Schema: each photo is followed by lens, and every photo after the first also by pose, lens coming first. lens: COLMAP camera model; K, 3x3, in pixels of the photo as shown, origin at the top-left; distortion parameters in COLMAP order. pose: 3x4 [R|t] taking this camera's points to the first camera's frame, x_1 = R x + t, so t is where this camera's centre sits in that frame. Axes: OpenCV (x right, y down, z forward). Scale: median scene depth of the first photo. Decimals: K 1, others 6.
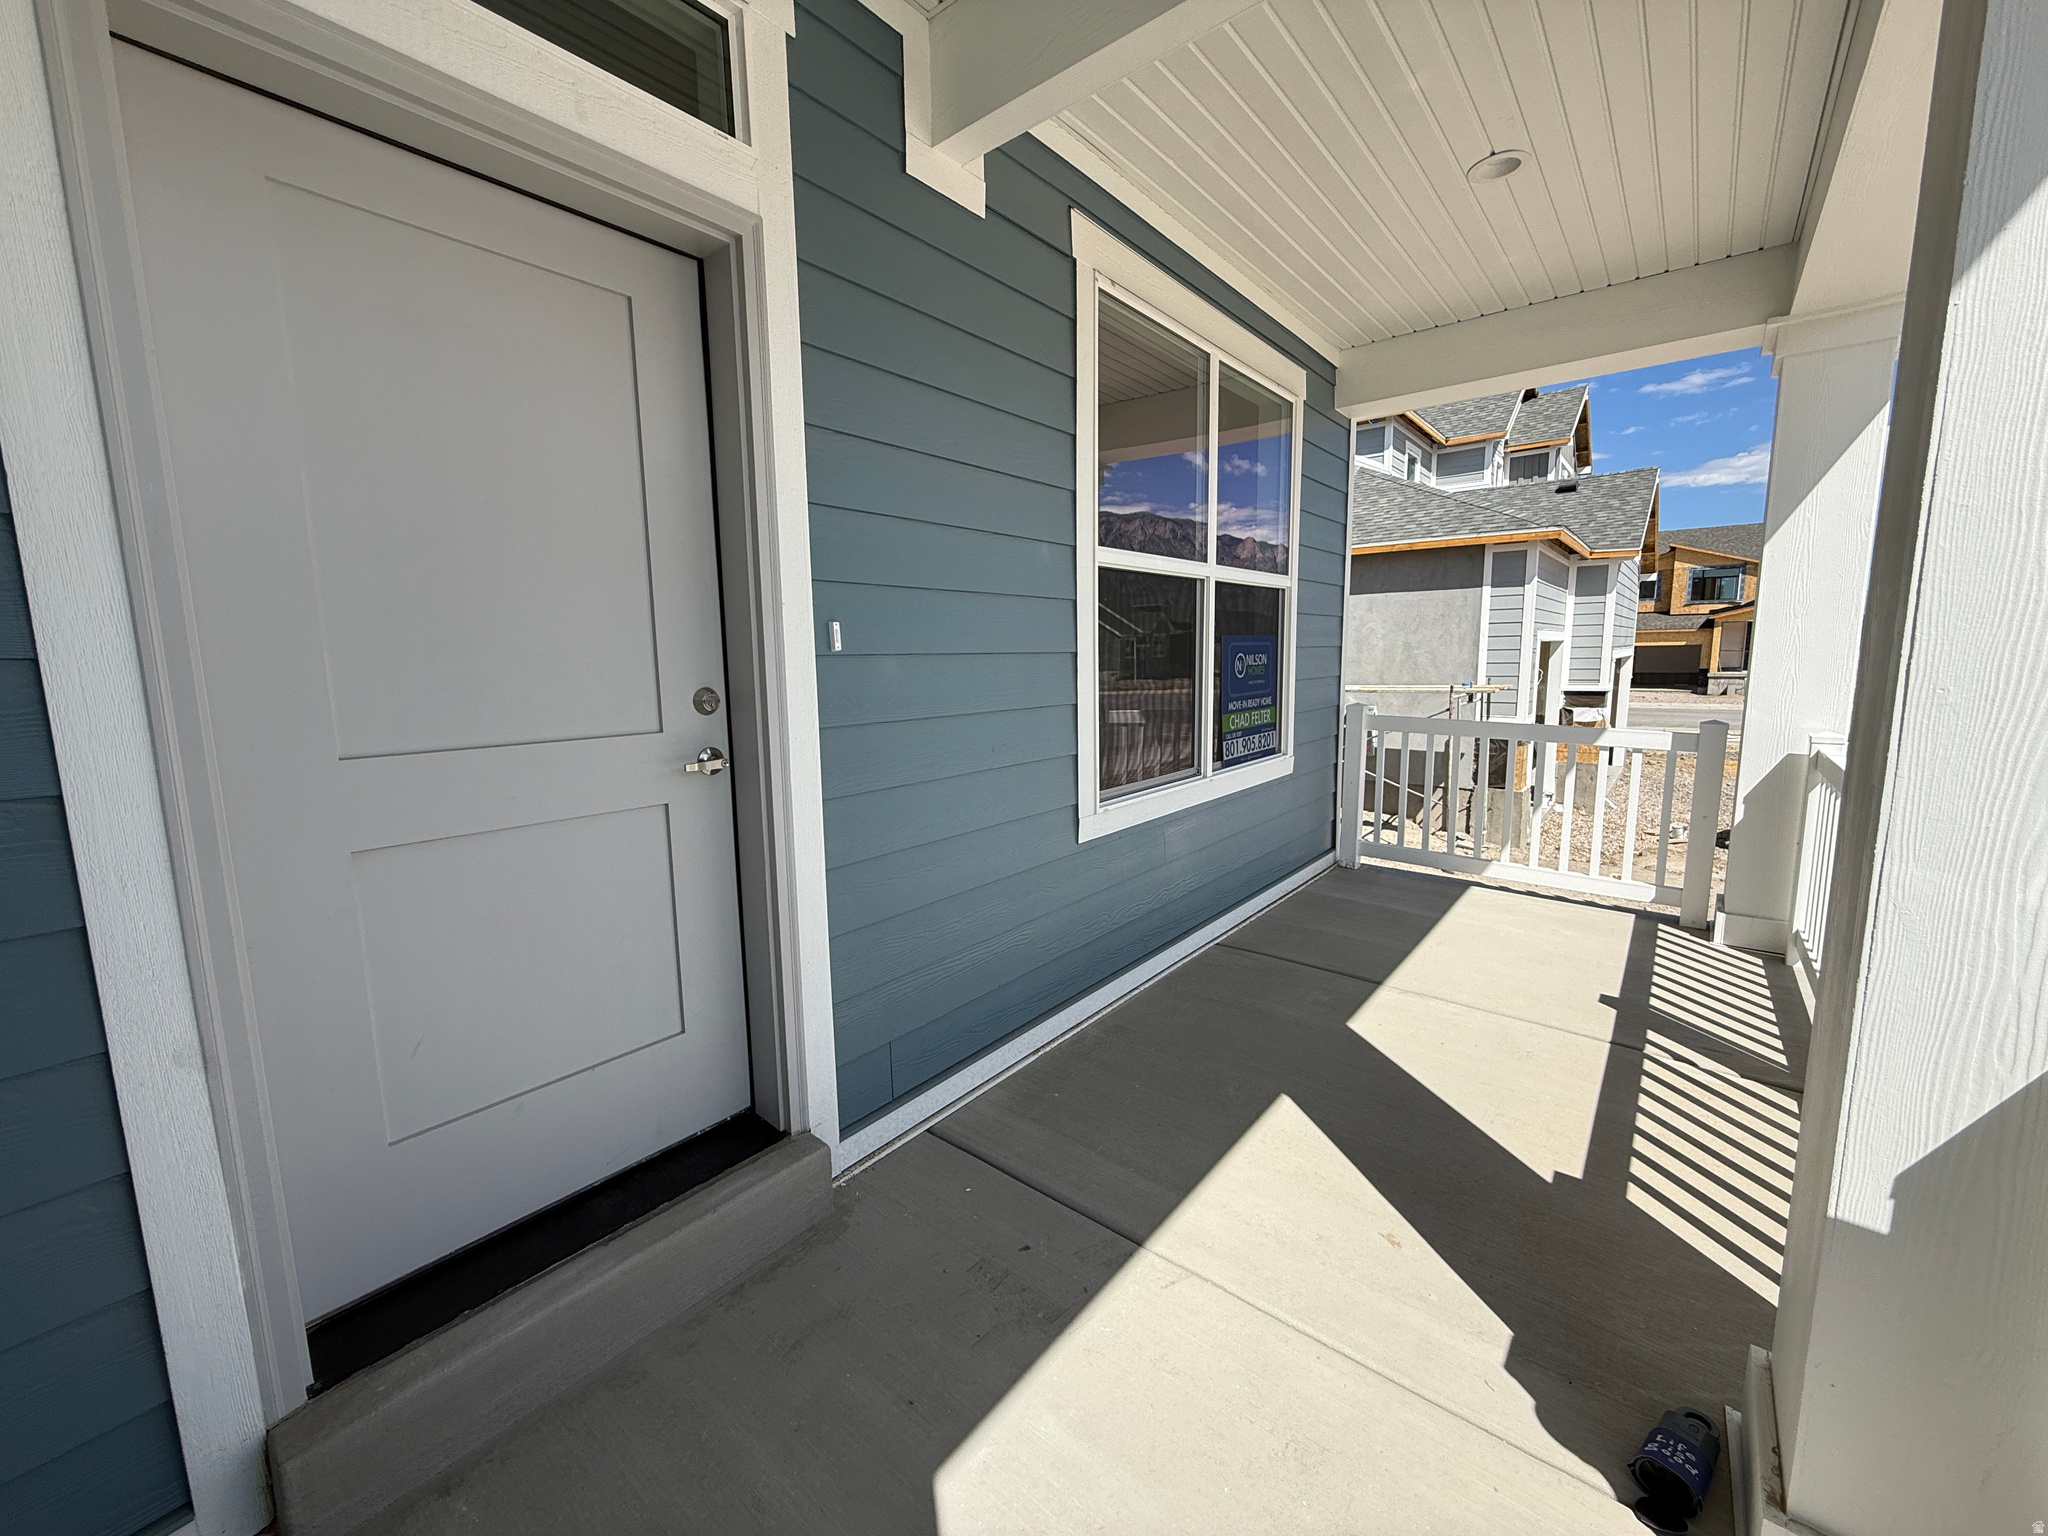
lens RADIAL K [[815.9, 0, 1023.4], [0, 815.9, 773.3], [0, 0, 1]] dist [-0.000082, 0.000264]
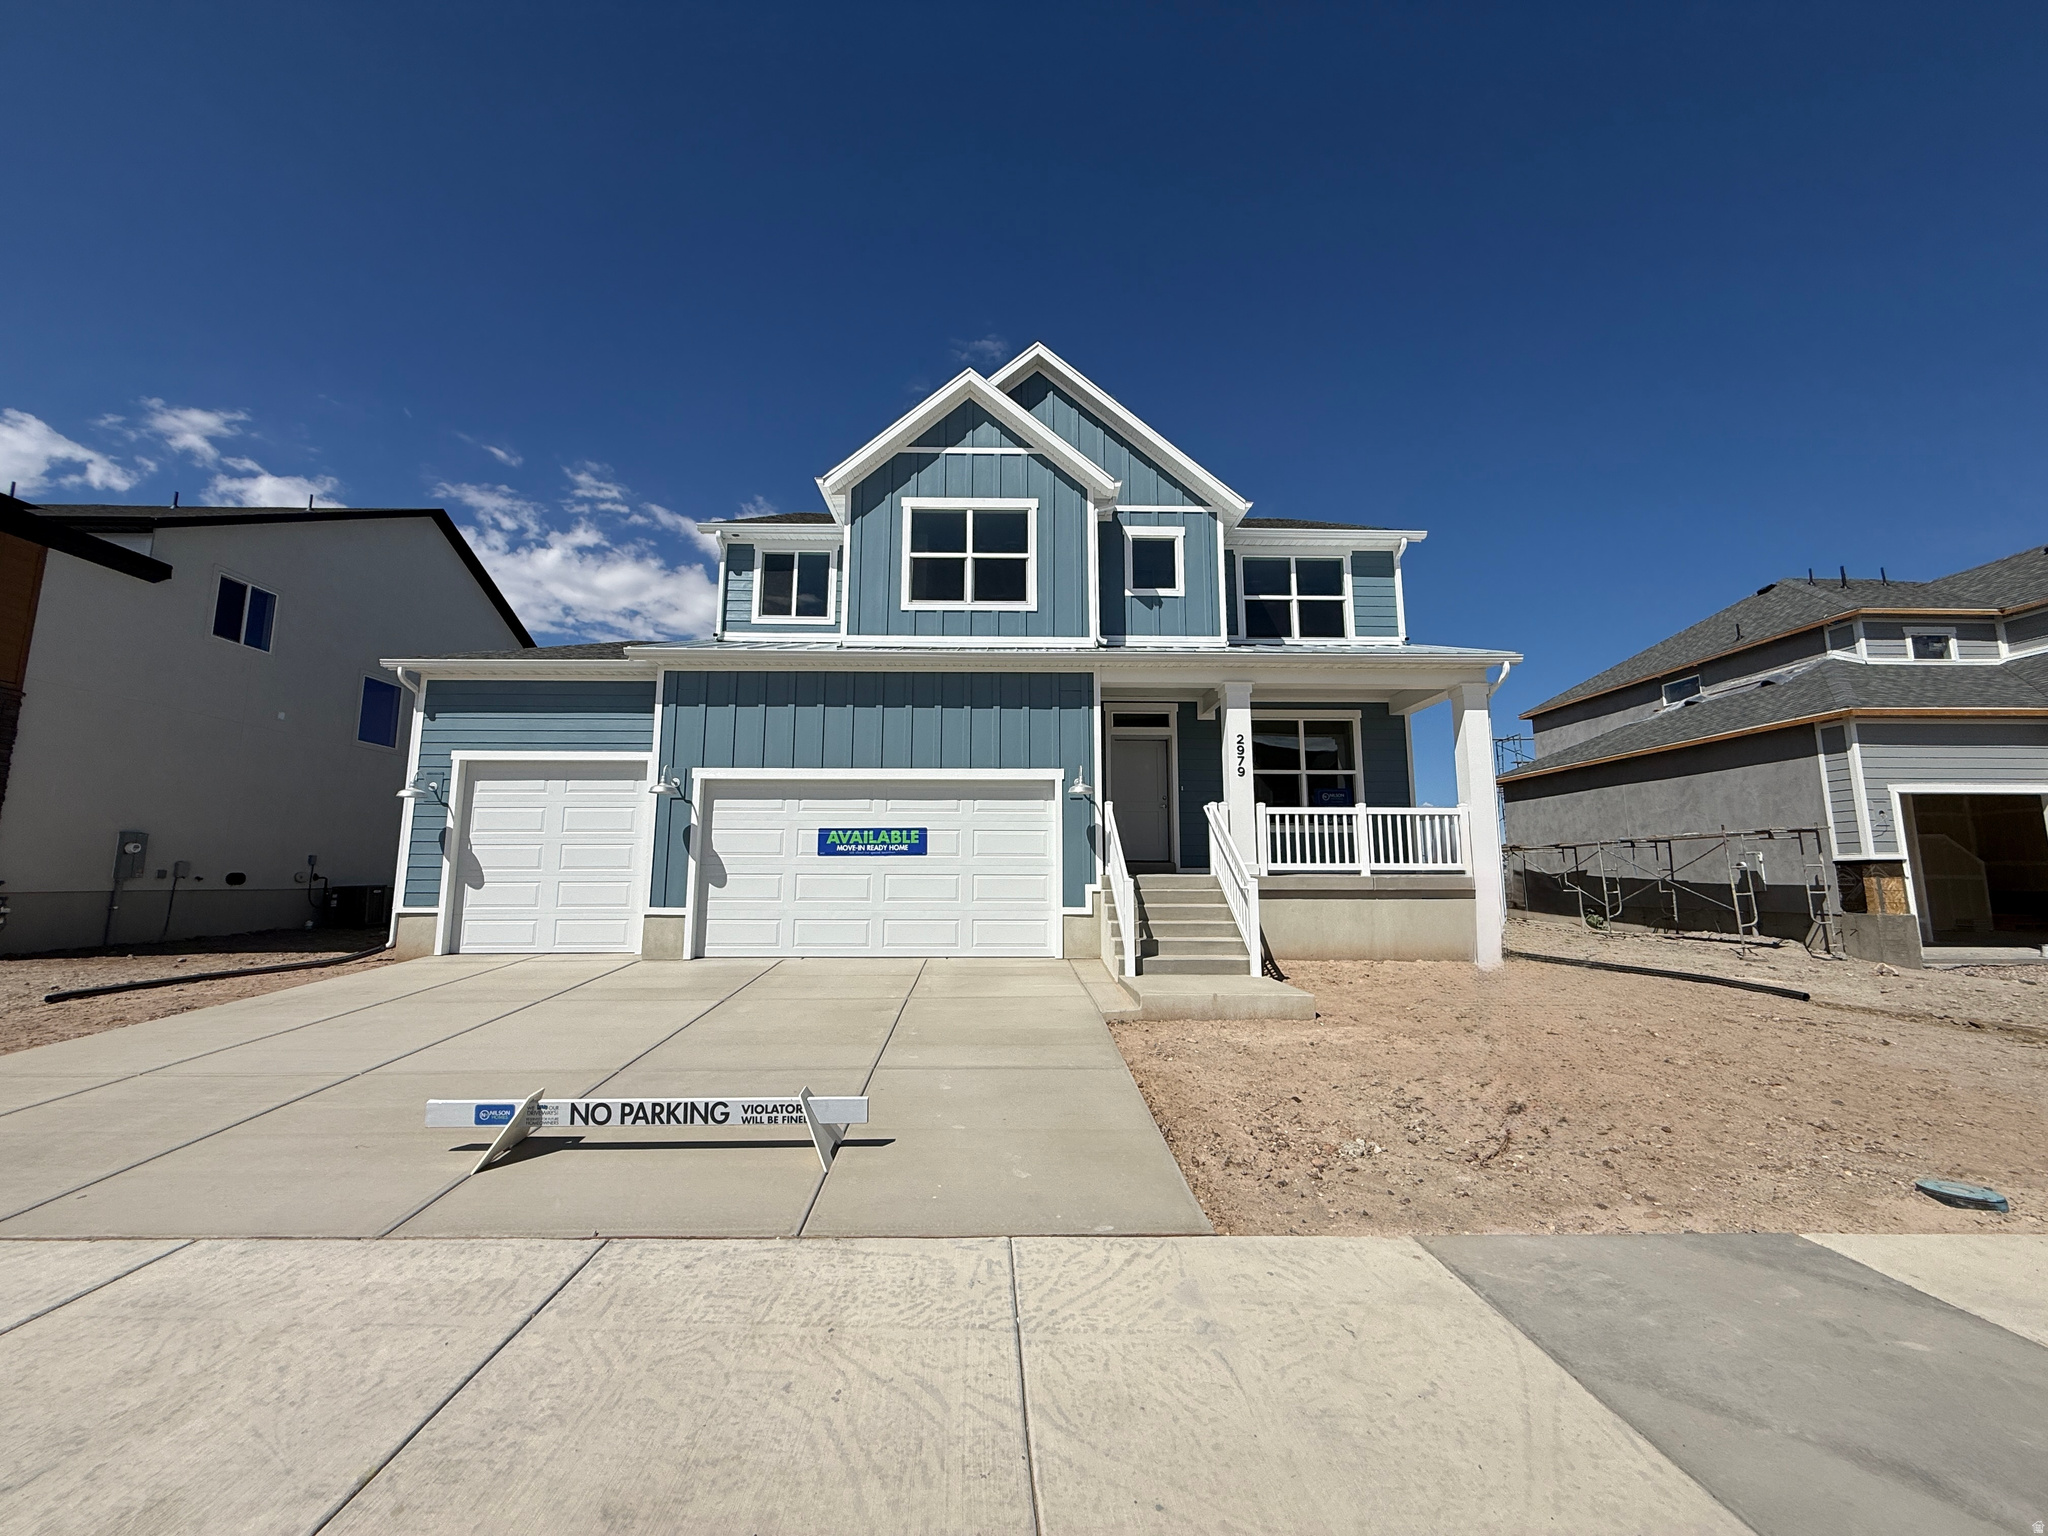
lens RADIAL K [[815.9, 0, 1017.0], [0, 815.9, 764.0], [0, 0, 1]] dist [-0.000082, 0.000264]
pose [[0.667857, -0.084718, -0.739452, 0.668375], [-0.118836, 0.968619, -0.218303, 0.218805], [0.734741, 0.233668, 0.636831, -0.750408]]
